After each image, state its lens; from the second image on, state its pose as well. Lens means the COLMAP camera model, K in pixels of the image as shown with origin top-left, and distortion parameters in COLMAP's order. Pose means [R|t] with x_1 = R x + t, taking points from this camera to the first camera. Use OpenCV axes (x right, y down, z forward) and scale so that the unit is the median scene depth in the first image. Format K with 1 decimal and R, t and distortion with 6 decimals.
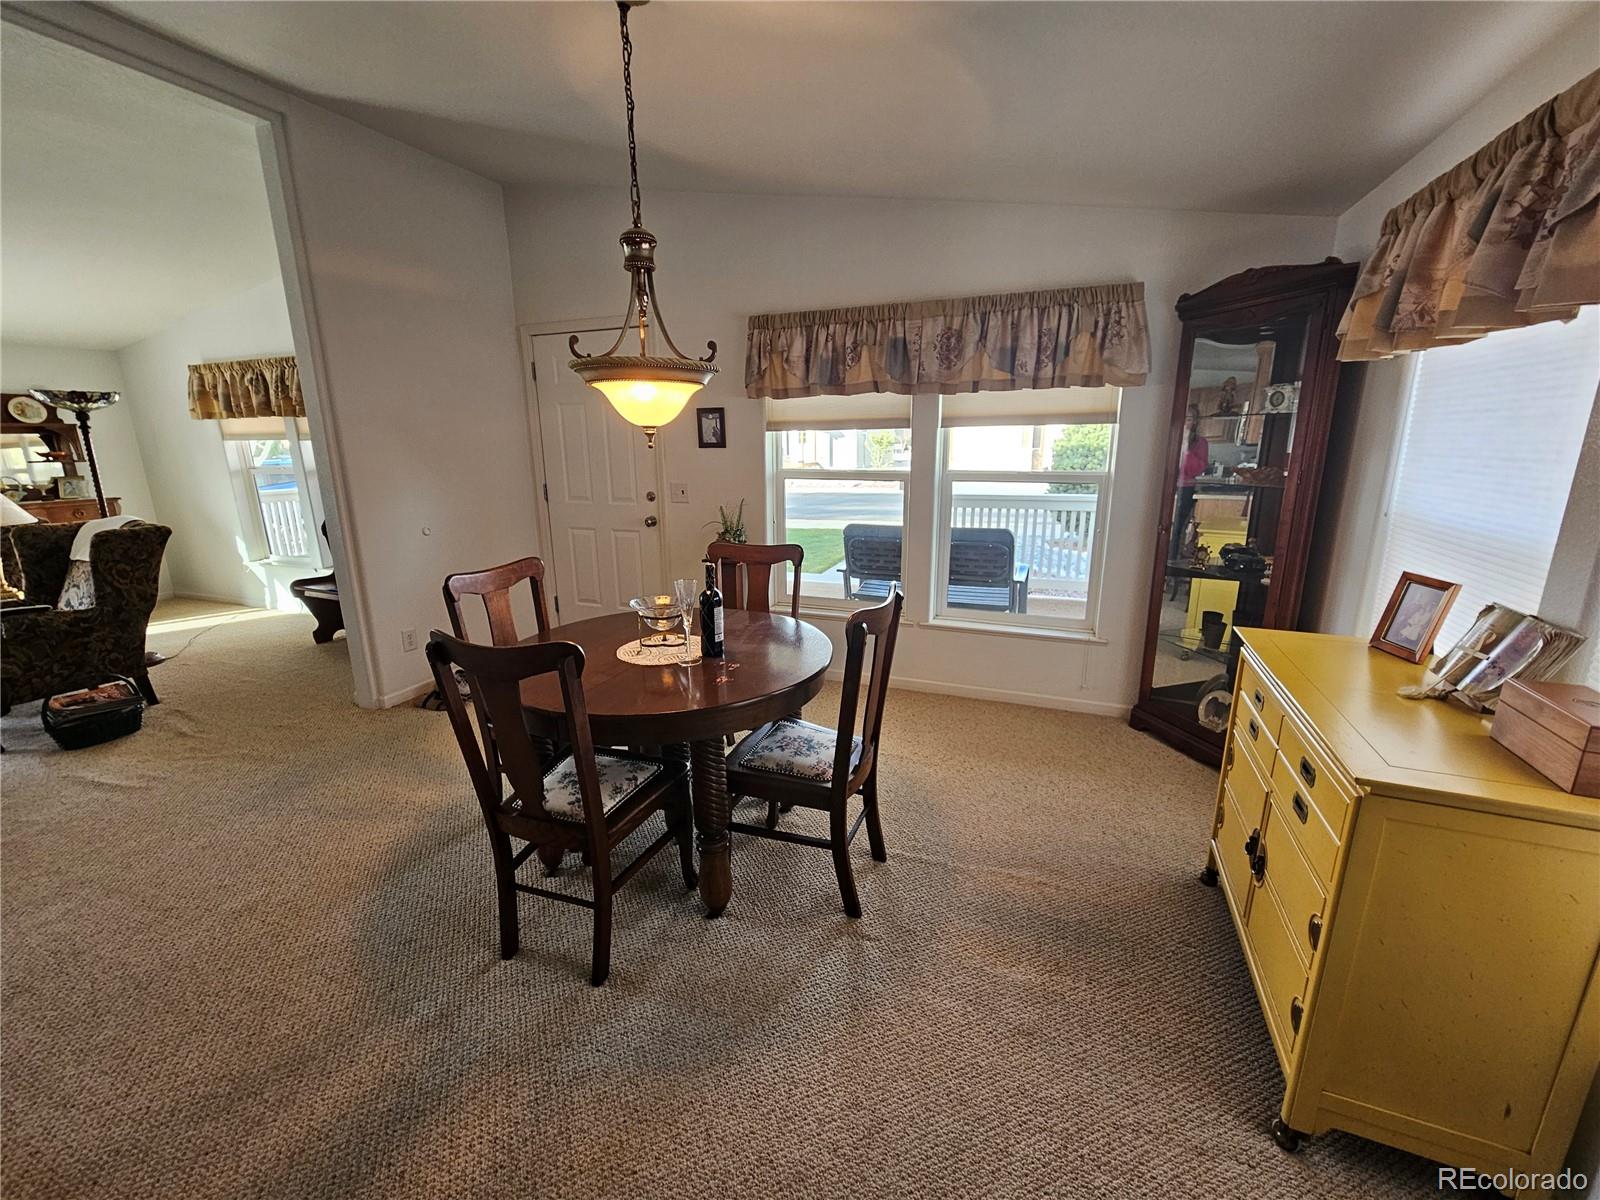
lens RADIAL K [[658.6, 0, 800.0], [0, 658.6, 600.0], [0, 0, 1]] dist [-0.006042, -0.000362]
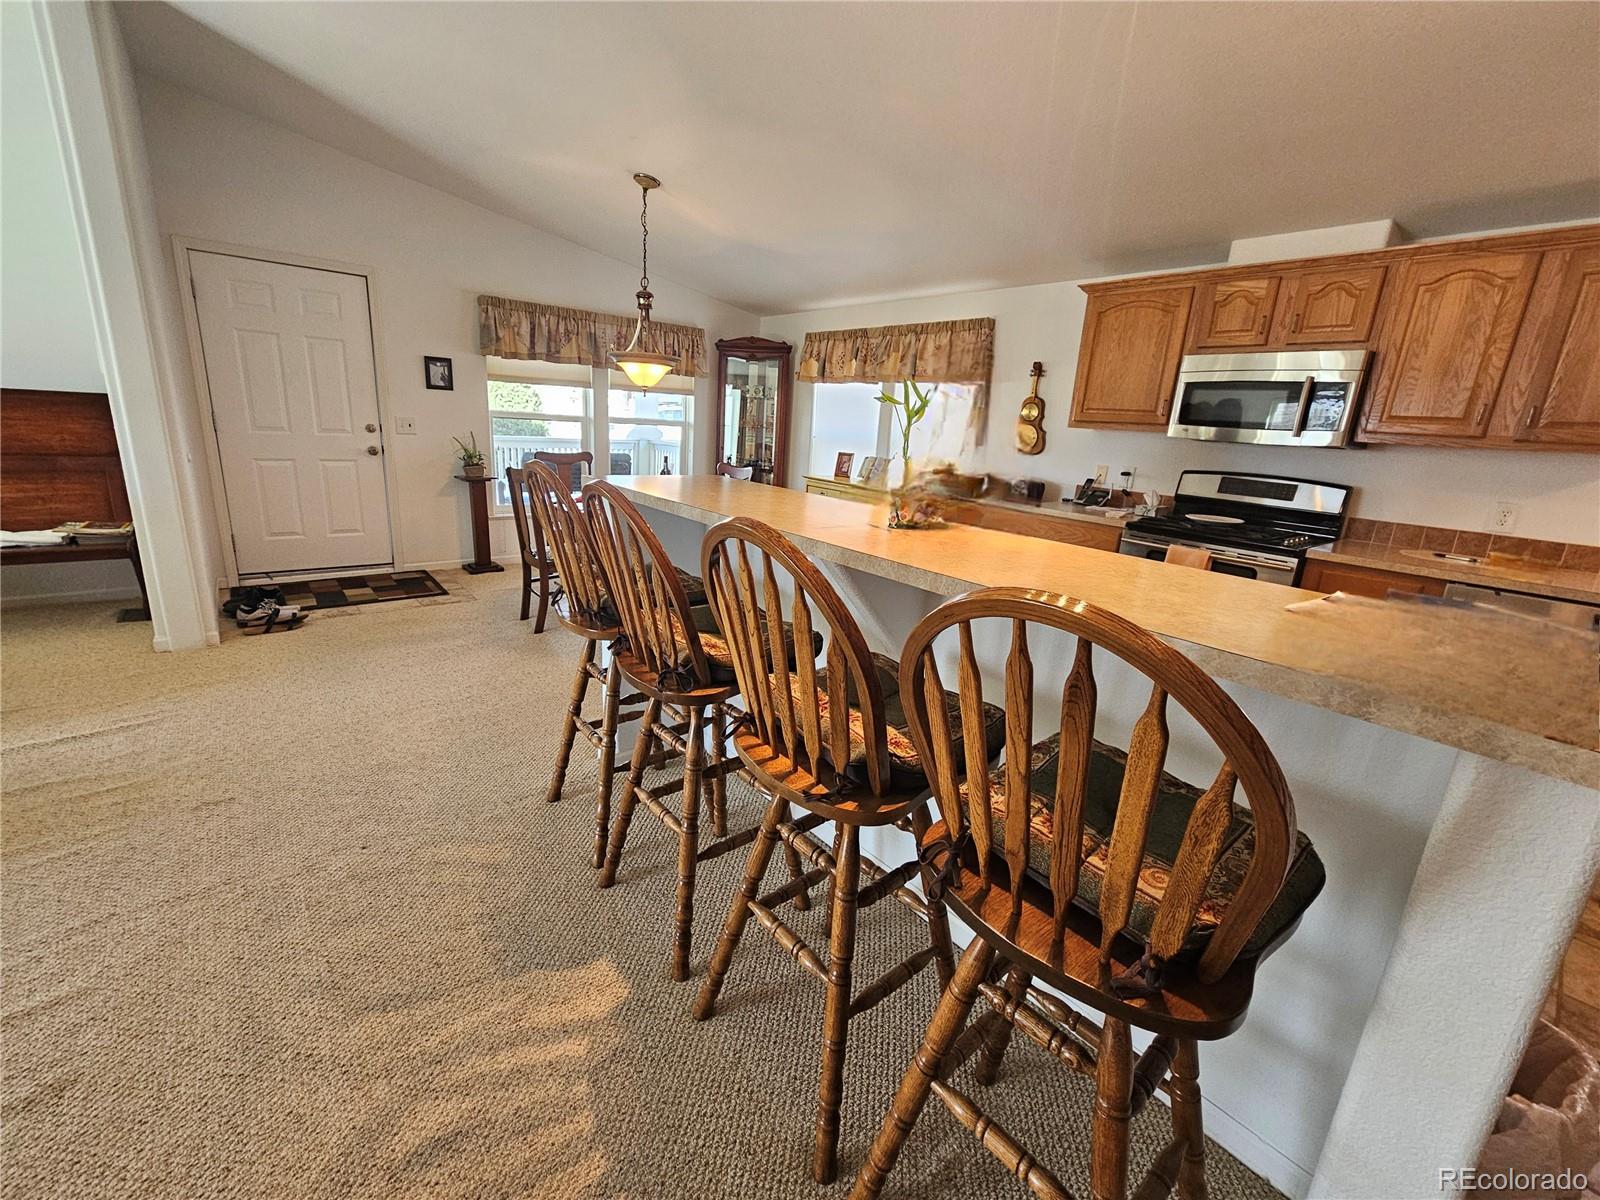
lens RADIAL K [[662.7, 0, 801.1], [0, 662.7, 582.3], [0, 0, 1]] dist [-0.000869, 0.000075]
pose [[0.465483, -0.172576, 0.868069, -1.108120], [0.147505, 0.982215, 0.116172, 0.093878], [-0.872679, 0.073968, 0.482660, -0.199217]]
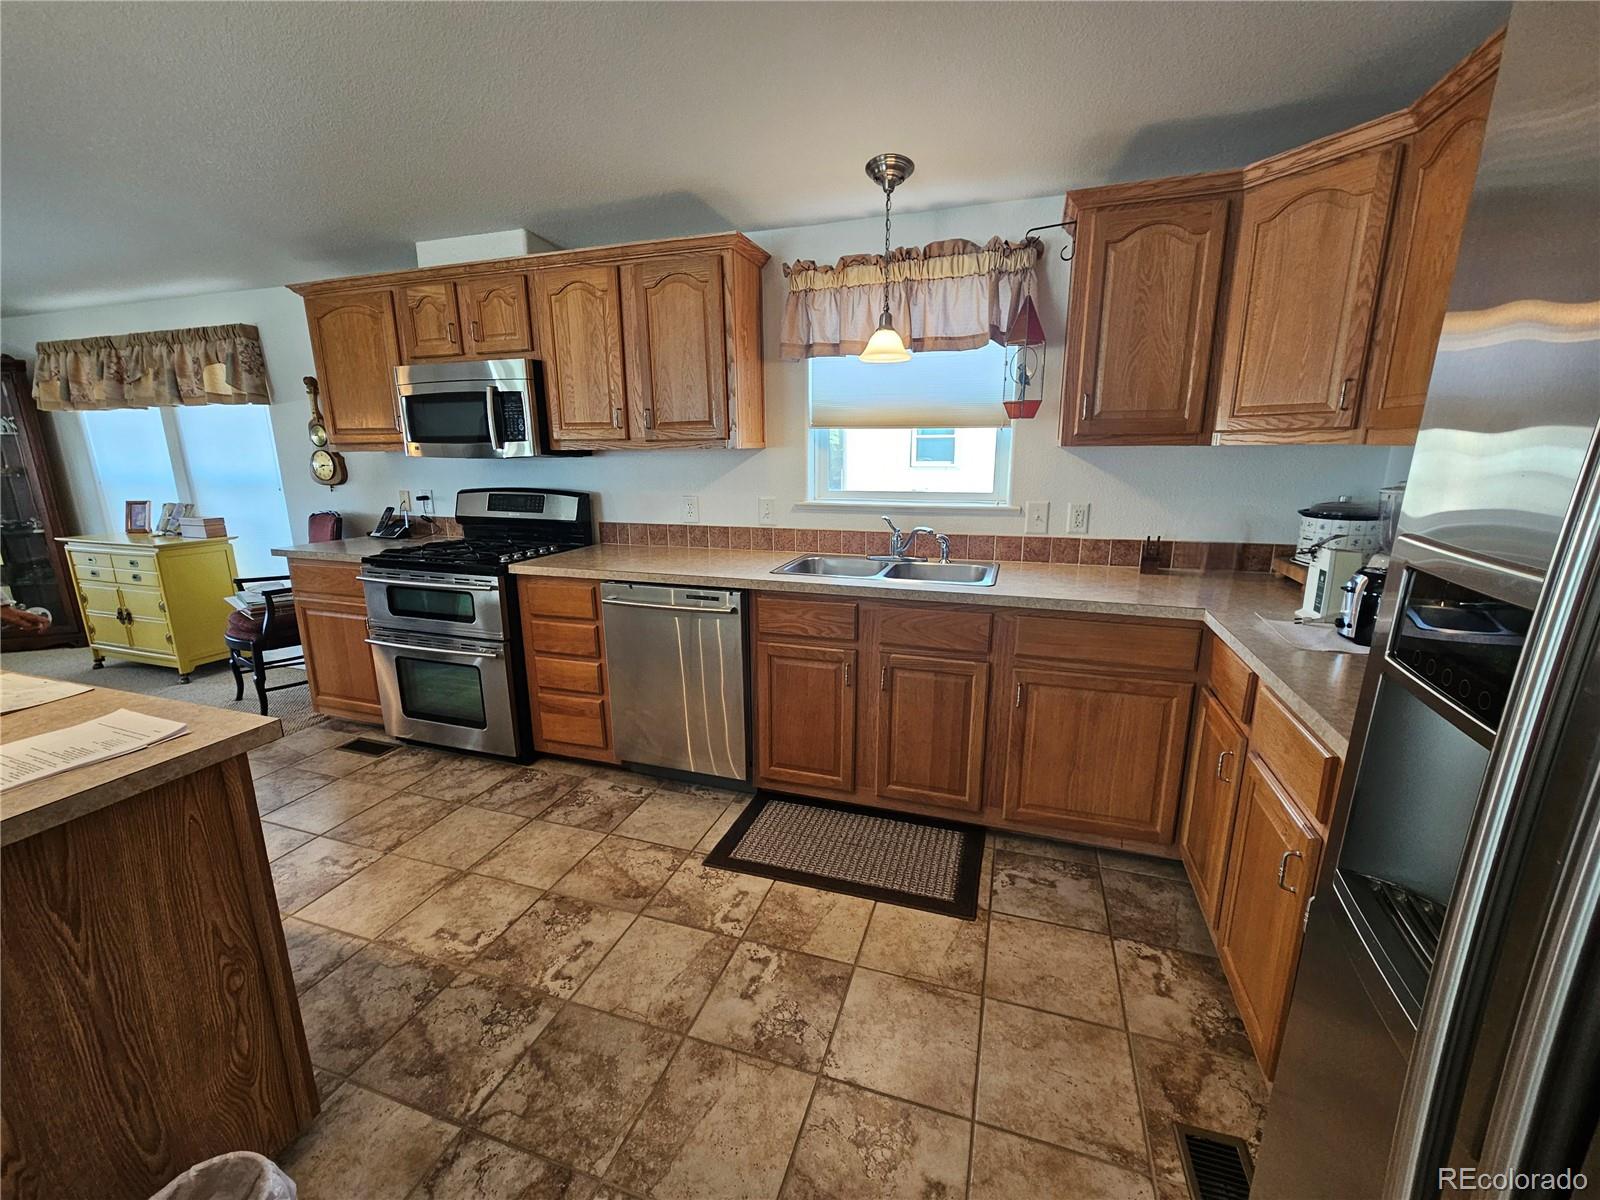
lens RADIAL K [[658.6, 0, 800.0], [0, 658.6, 600.0], [0, 0, 1]] dist [-0.006042, -0.000362]
pose [[-0.061014, -0.216311, 0.974416, -0.886786], [0.243813, 0.943433, 0.224700, 0.194093], [-0.967901, 0.251285, -0.004824, -0.702016]]
